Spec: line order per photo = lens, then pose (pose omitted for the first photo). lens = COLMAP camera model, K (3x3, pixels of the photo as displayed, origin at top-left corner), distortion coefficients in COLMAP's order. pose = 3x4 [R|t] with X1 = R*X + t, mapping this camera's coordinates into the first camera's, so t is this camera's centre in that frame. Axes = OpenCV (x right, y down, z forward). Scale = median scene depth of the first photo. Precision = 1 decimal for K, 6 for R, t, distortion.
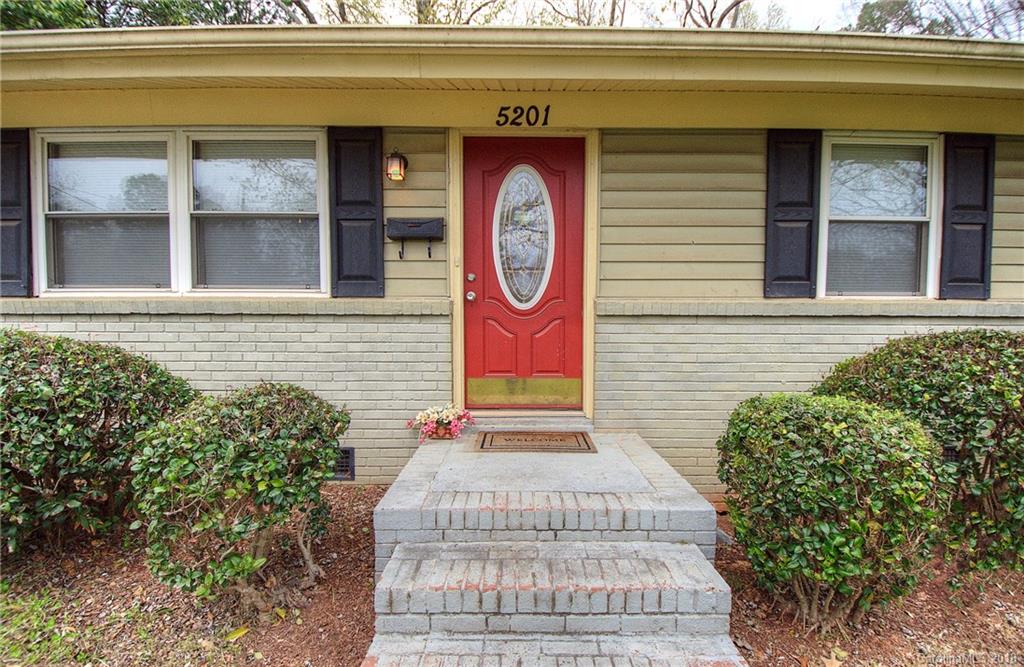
lens RADIAL K [[616.8, 0, 515.9], [0, 616.8, 337.2], [0, 0, 1]] dist [-0.021863, -0.006637]
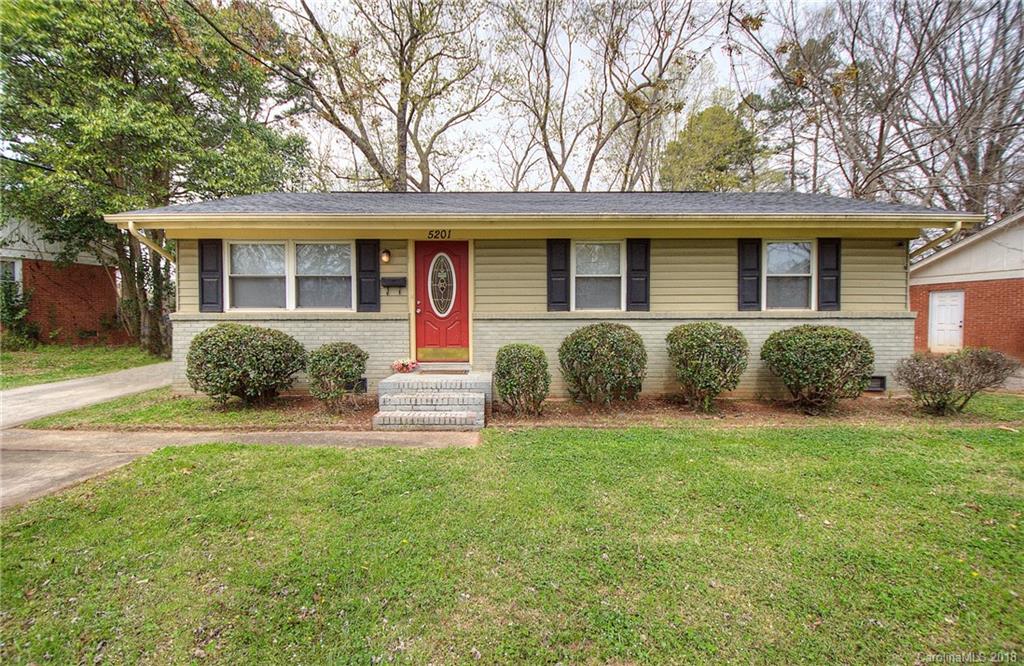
lens RADIAL K [[616.8, 0, 507.5], [0, 616.8, 328.3], [0, 0, 1]] dist [-0.021863, -0.006637]
pose [[0.999956, -0.006458, 0.006807, 0.242375], [0.006697, 0.999341, -0.035687, 0.080764], [-0.006572, 0.035731, 0.999340, -1.280535]]
